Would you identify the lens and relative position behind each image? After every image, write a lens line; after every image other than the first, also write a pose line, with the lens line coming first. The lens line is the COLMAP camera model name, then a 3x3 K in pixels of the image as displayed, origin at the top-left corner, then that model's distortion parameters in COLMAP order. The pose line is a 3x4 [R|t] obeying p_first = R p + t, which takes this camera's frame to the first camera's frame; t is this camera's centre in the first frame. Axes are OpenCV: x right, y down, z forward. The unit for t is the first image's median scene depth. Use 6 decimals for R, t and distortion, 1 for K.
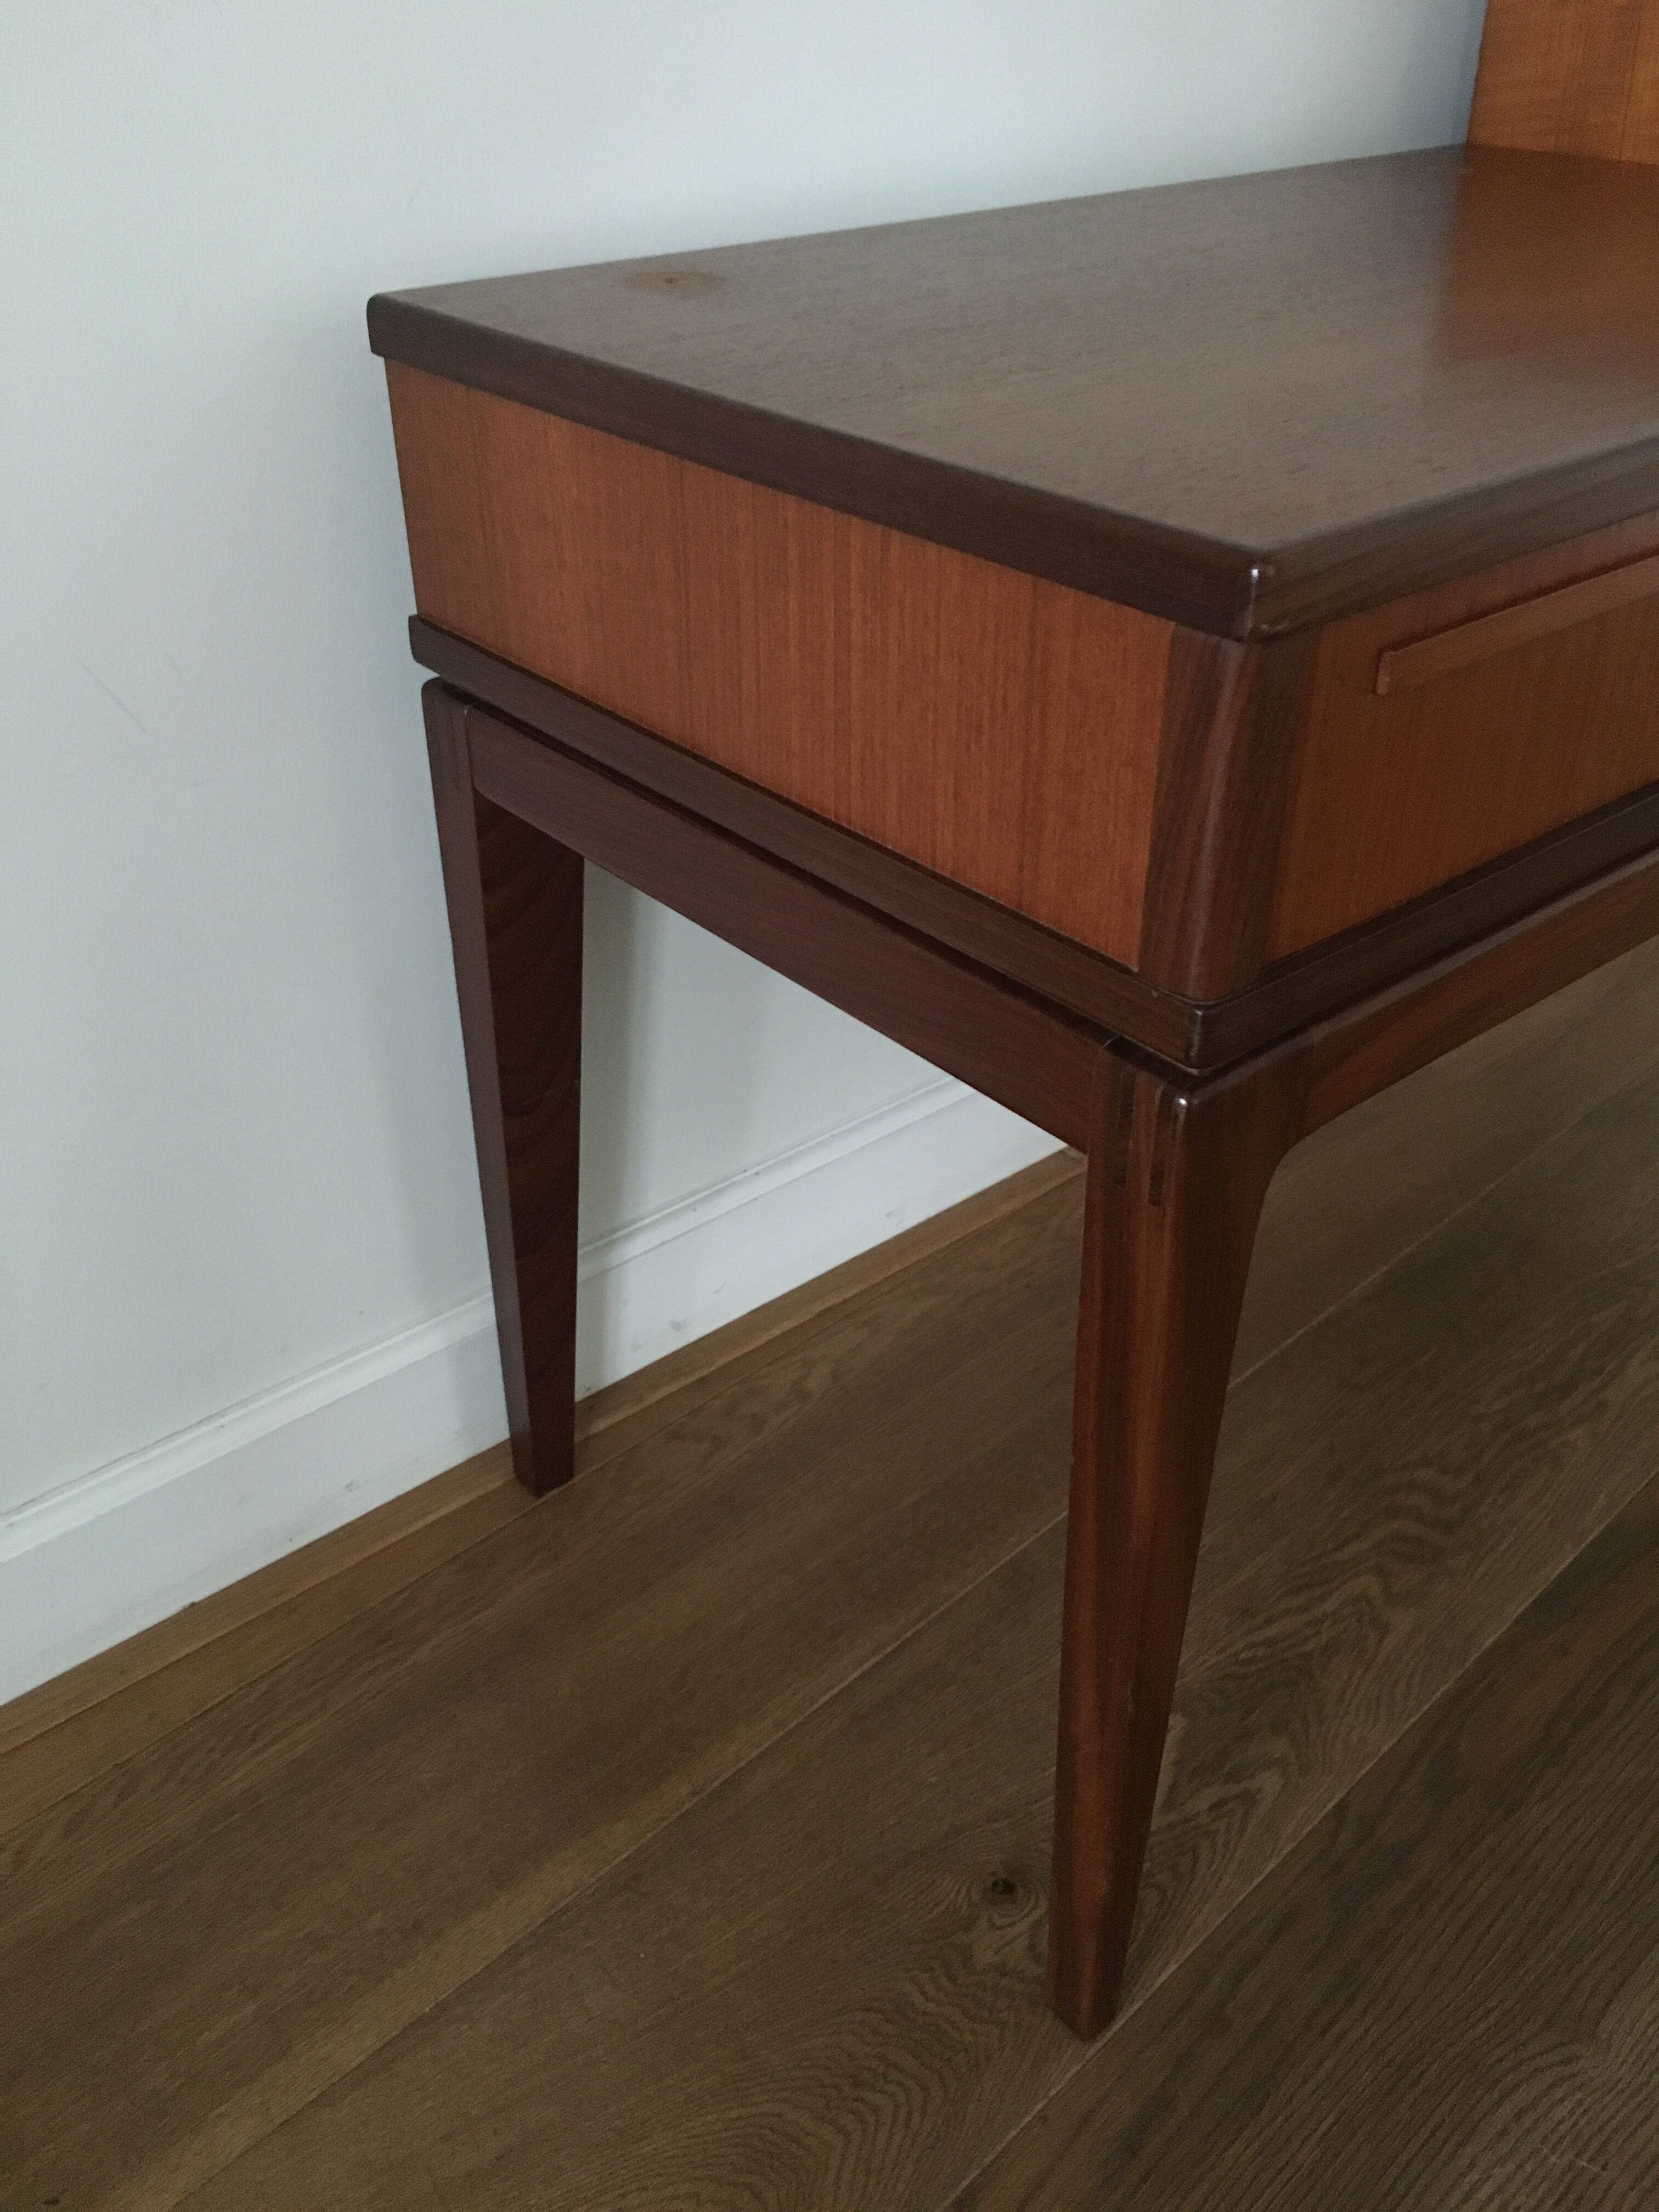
lens RADIAL K [[1898.8, 0, 829.7], [0, 1898.8, 1096.3], [0, 0, 1]] dist [0.072188, -0.107269]
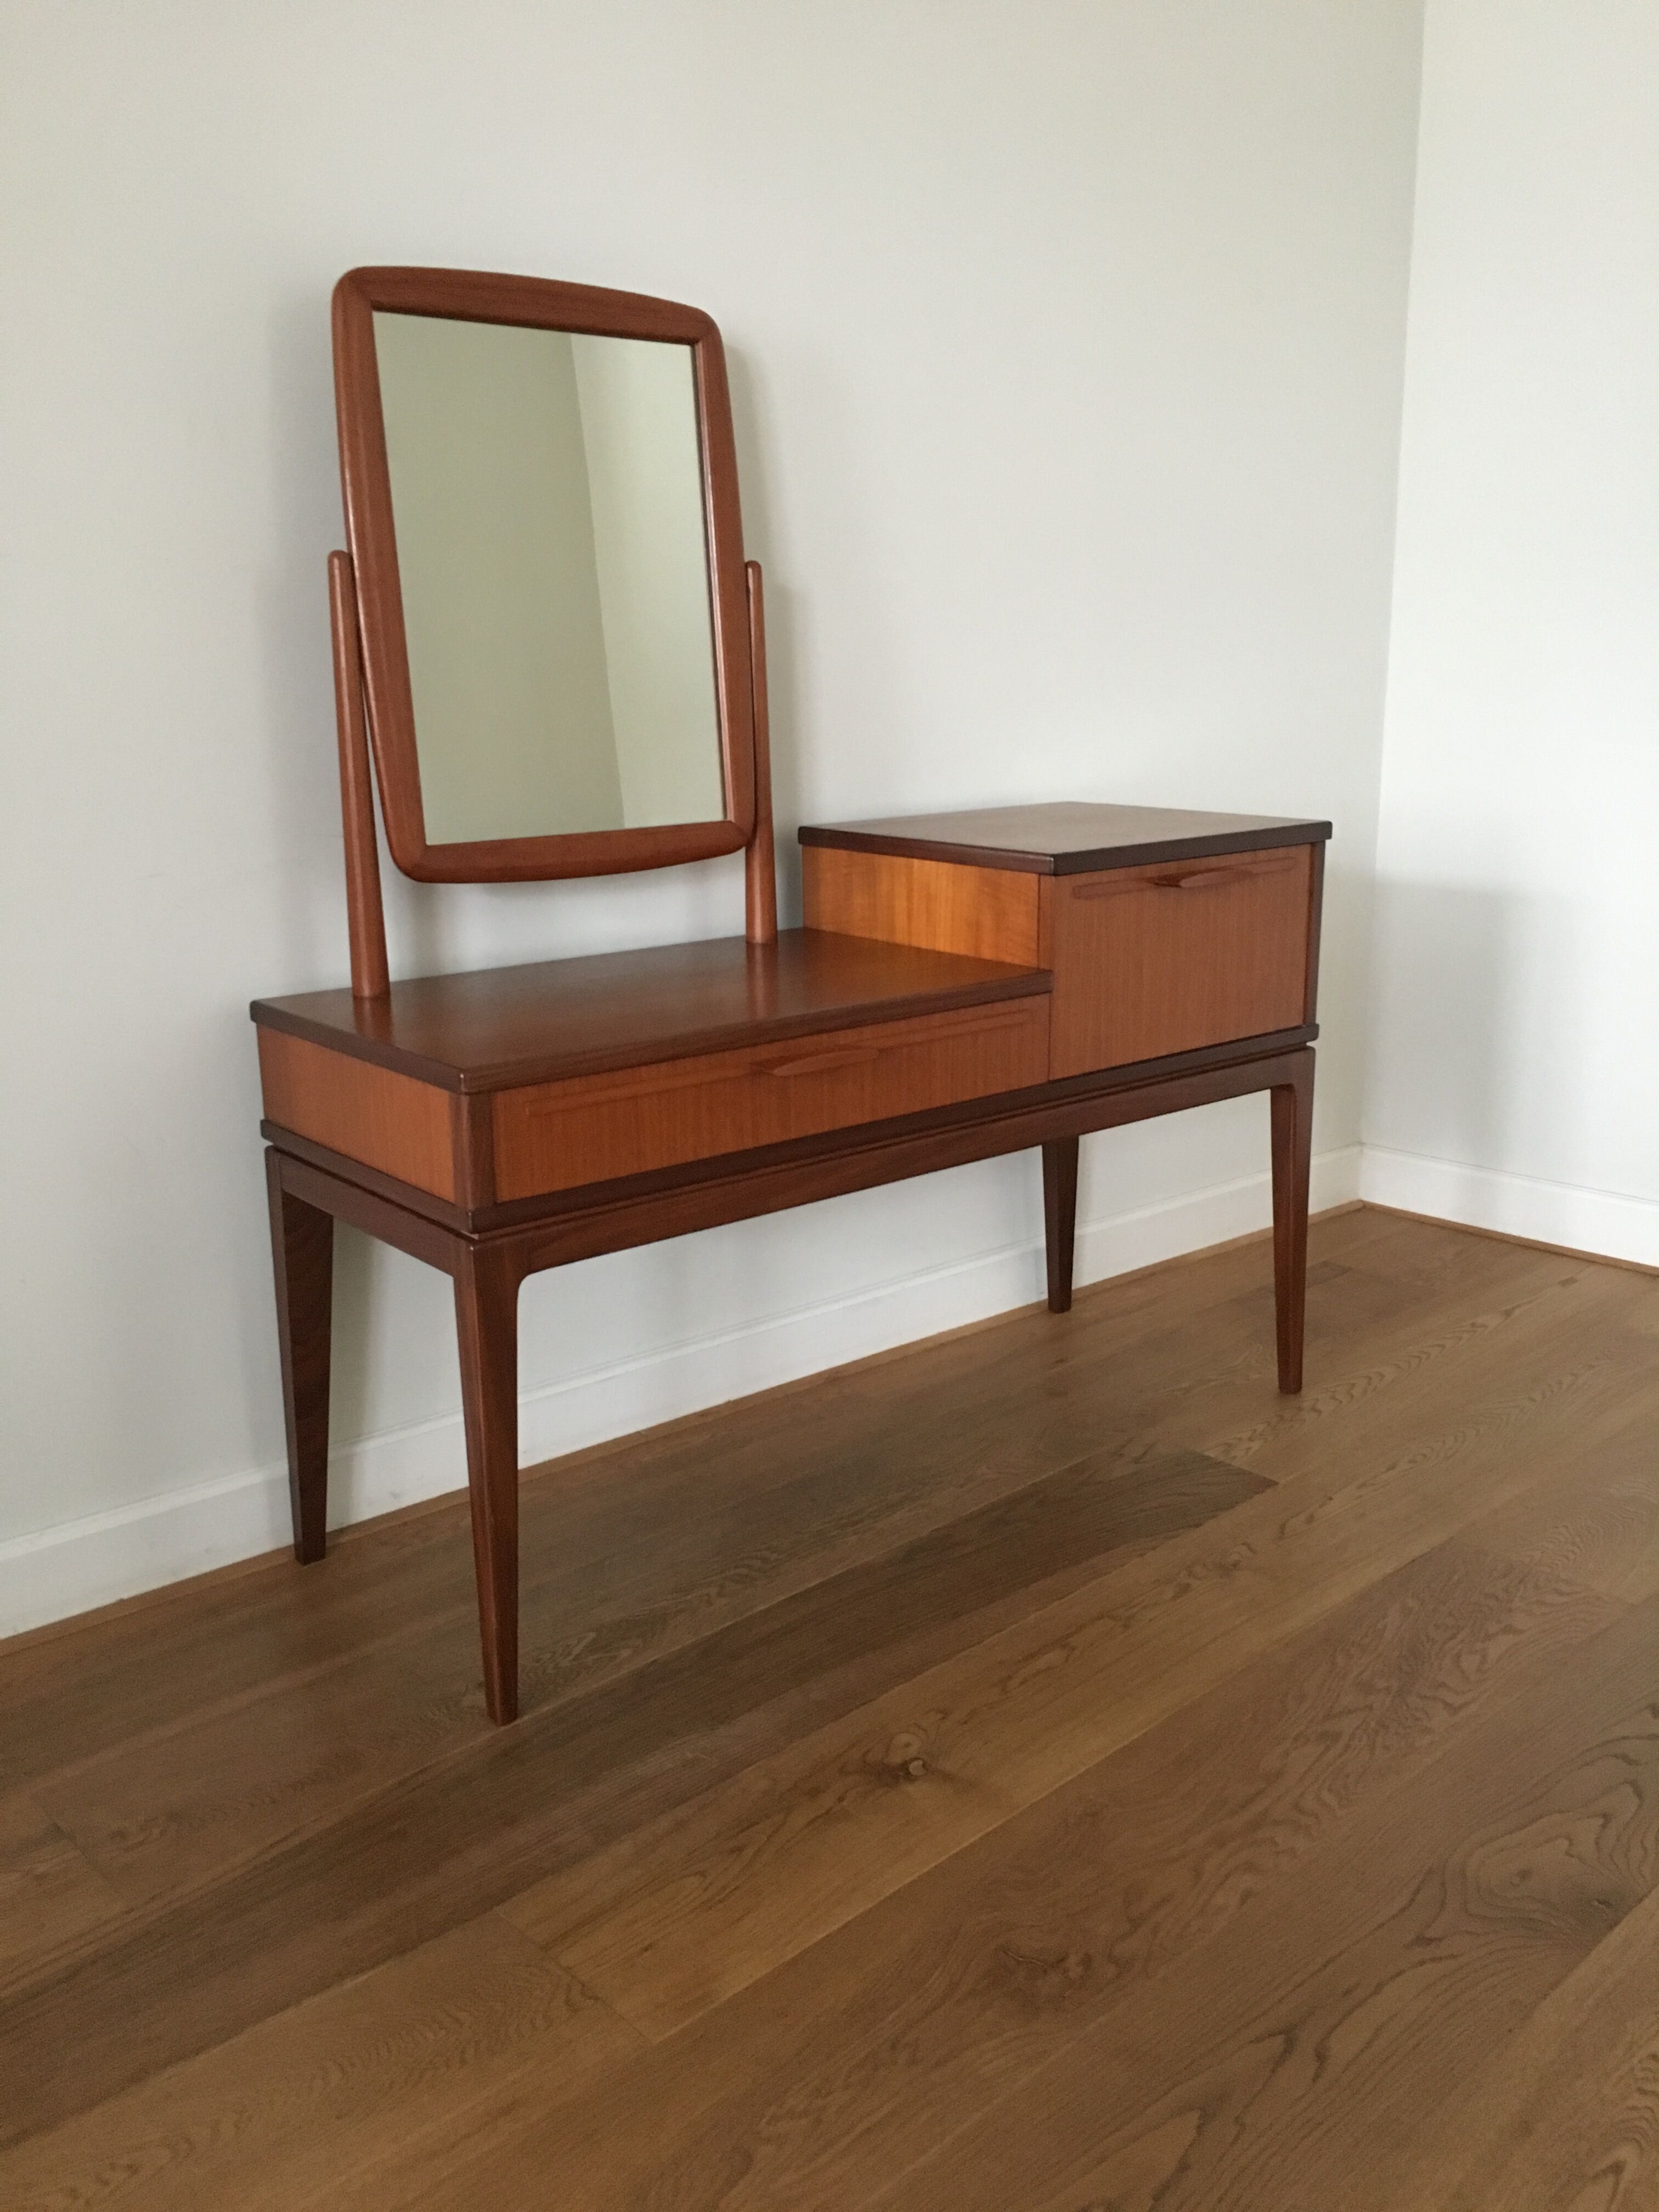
lens RADIAL K [[1898.8, 0, 841.8], [0, 1898.8, 1086.5], [0, 0, 1]] dist [0.072188, -0.107269]
pose [[0.999974, -0.004766, -0.005500, 0.475668], [0.002710, 0.945265, -0.326294, 0.450320], [0.006754, 0.326270, 0.945252, -1.169065]]
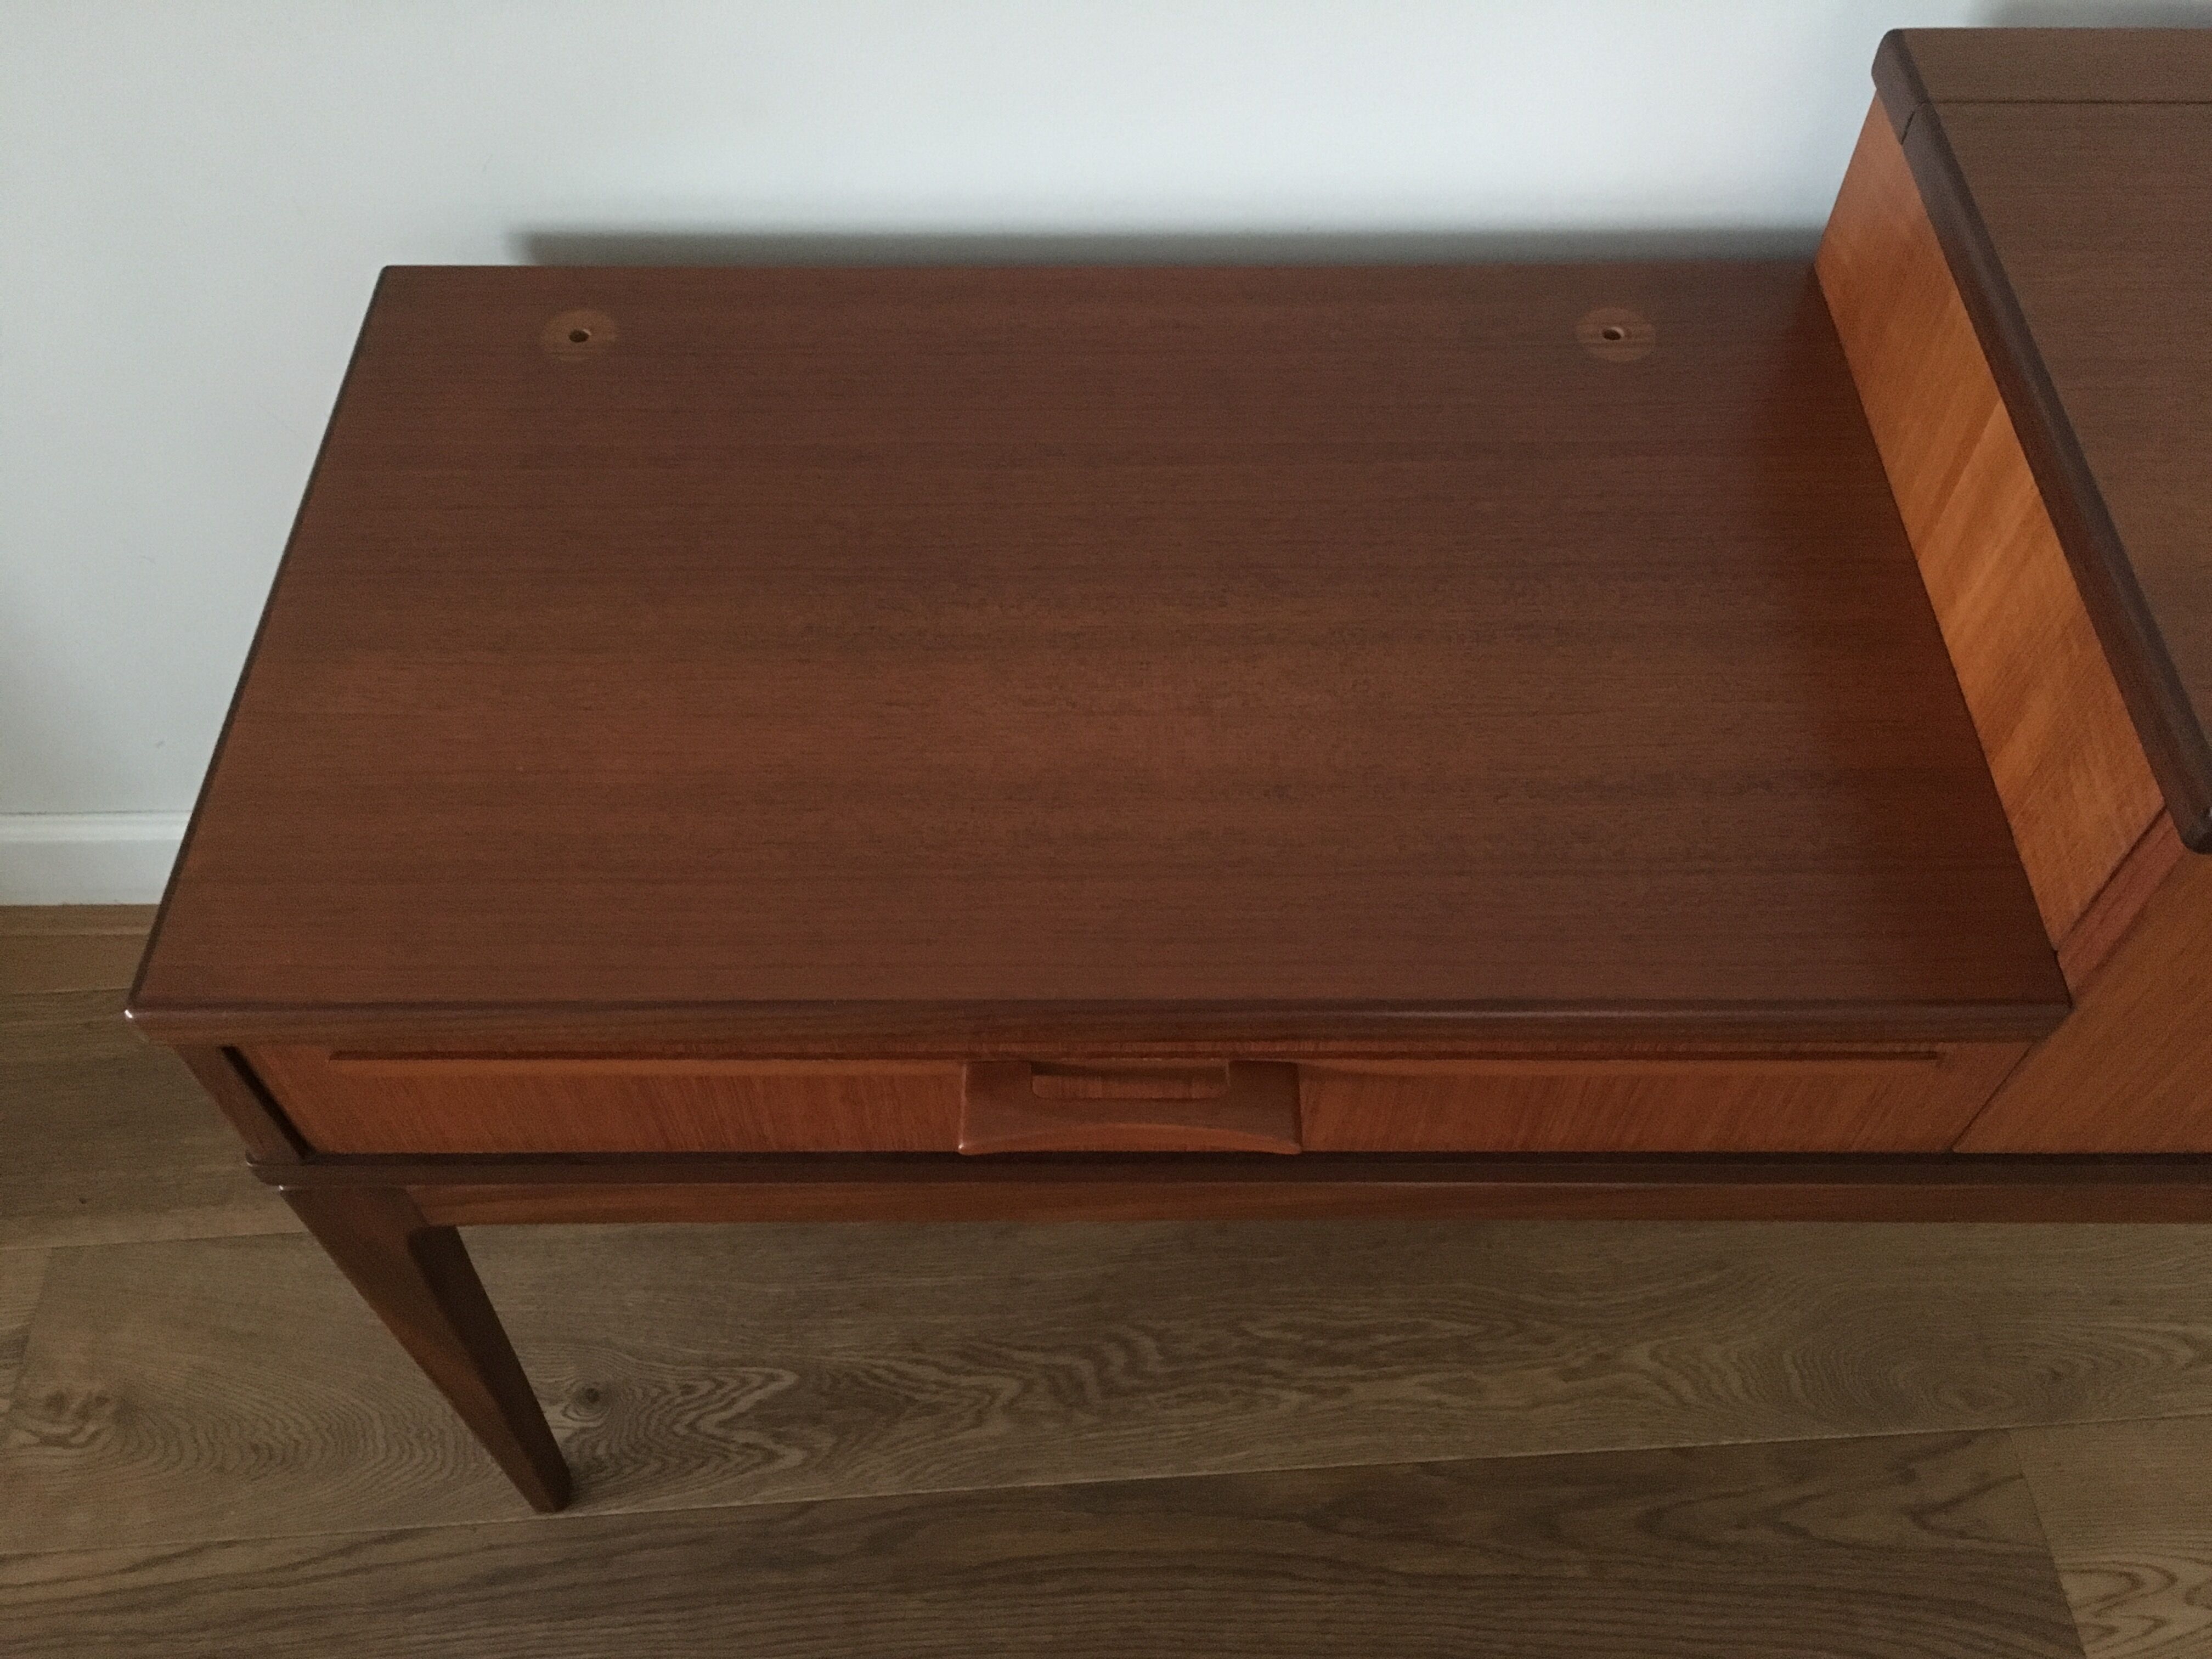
lens RADIAL K [[1898.8, 0, 1090.7], [0, 1898.8, 813.6], [0, 0, 1]] dist [0.072188, -0.107269]
pose [[0.764187, 0.522974, -0.377515, 0.660320], [-0.346579, 0.826564, 0.443481, -0.695013], [0.543969, -0.208063, 0.812901, 0.098793]]
